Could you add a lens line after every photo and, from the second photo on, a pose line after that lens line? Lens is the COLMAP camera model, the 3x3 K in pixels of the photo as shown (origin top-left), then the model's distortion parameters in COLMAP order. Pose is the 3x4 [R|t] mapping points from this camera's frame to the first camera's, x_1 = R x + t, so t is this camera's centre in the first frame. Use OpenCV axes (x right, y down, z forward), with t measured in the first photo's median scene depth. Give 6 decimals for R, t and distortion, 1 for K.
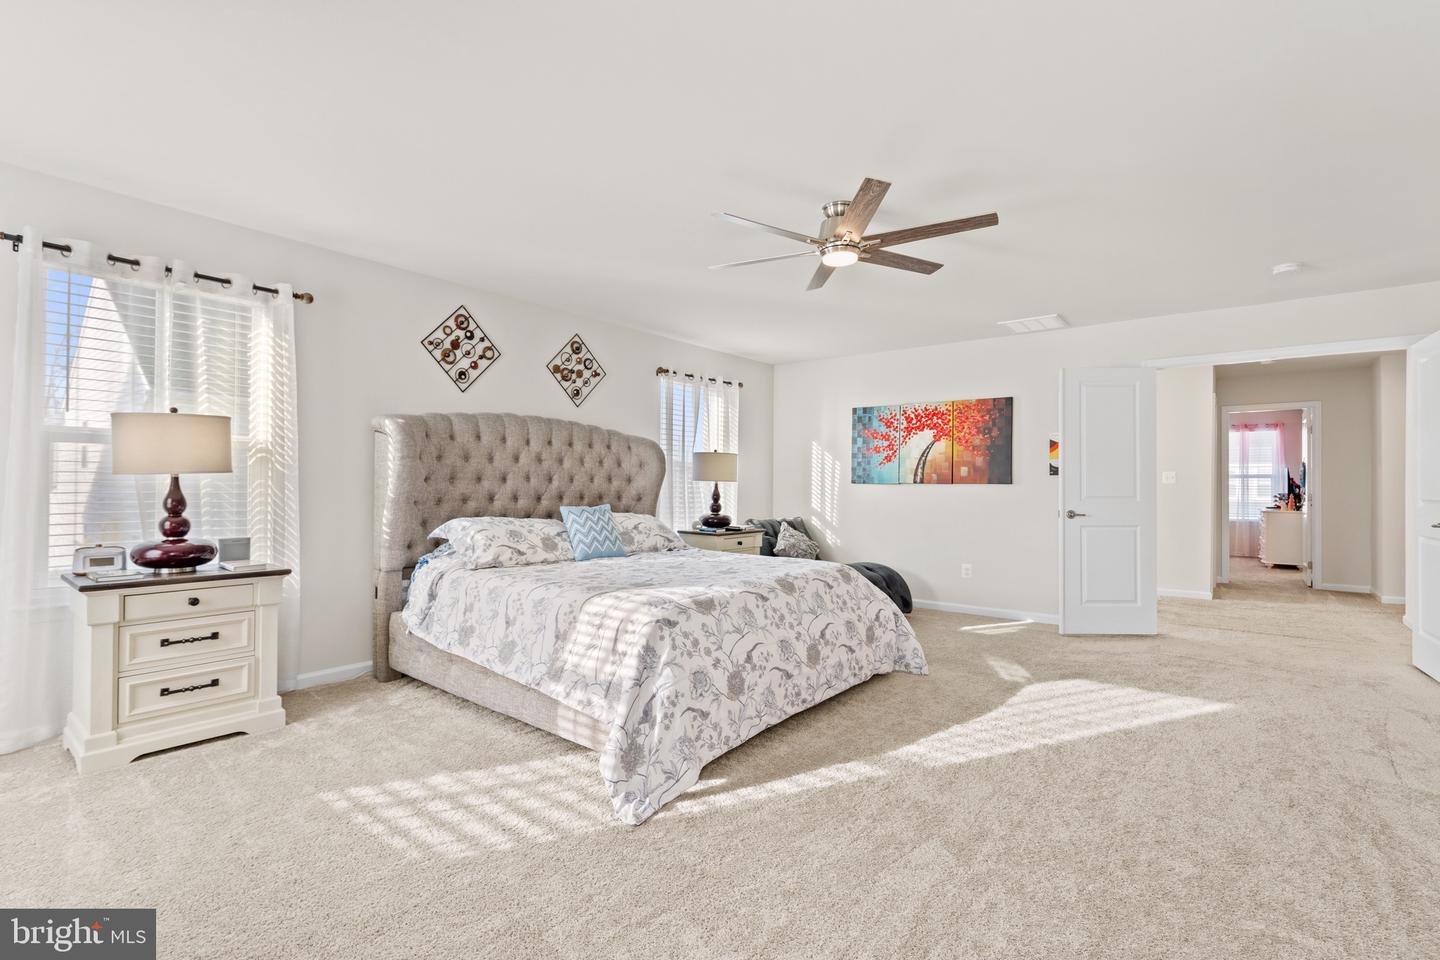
lens RADIAL K [[665.9, 0, 722.9], [0, 665.9, 473.4], [0, 0, 1]] dist [-0.003264, 0.000501]
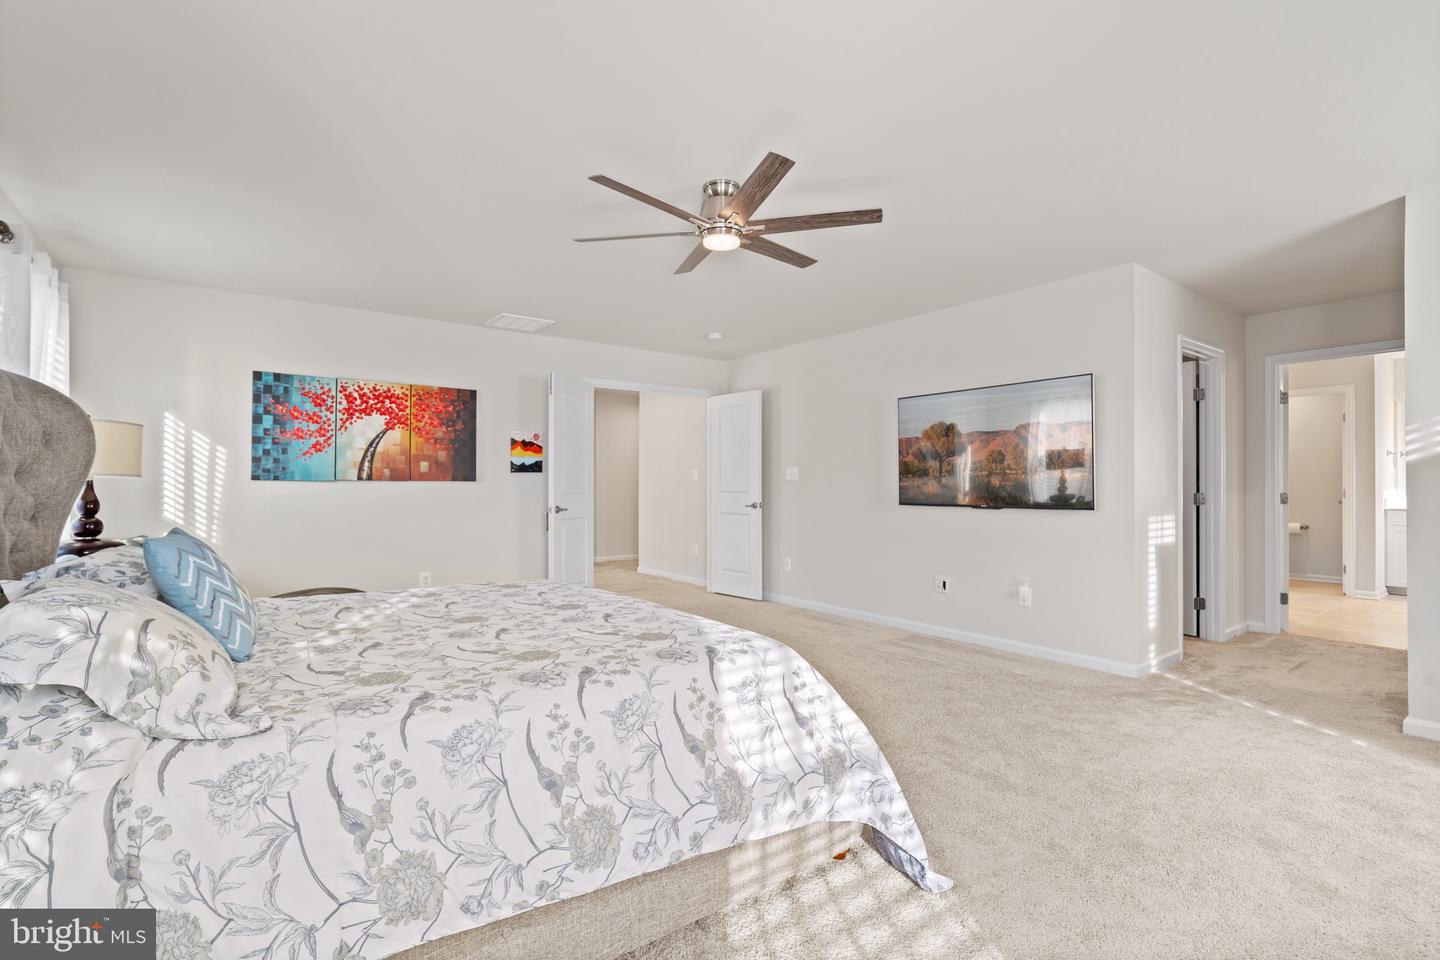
lens RADIAL K [[665.9, 0, 710.1], [0, 665.9, 477.1], [0, 0, 1]] dist [-0.003264, 0.000501]
pose [[0.261983, 0.004645, 0.965061, -0.375764], [-0.016045, 0.999871, -0.000457, 0.004885], [-0.964939, -0.015364, 0.262024, 0.393621]]
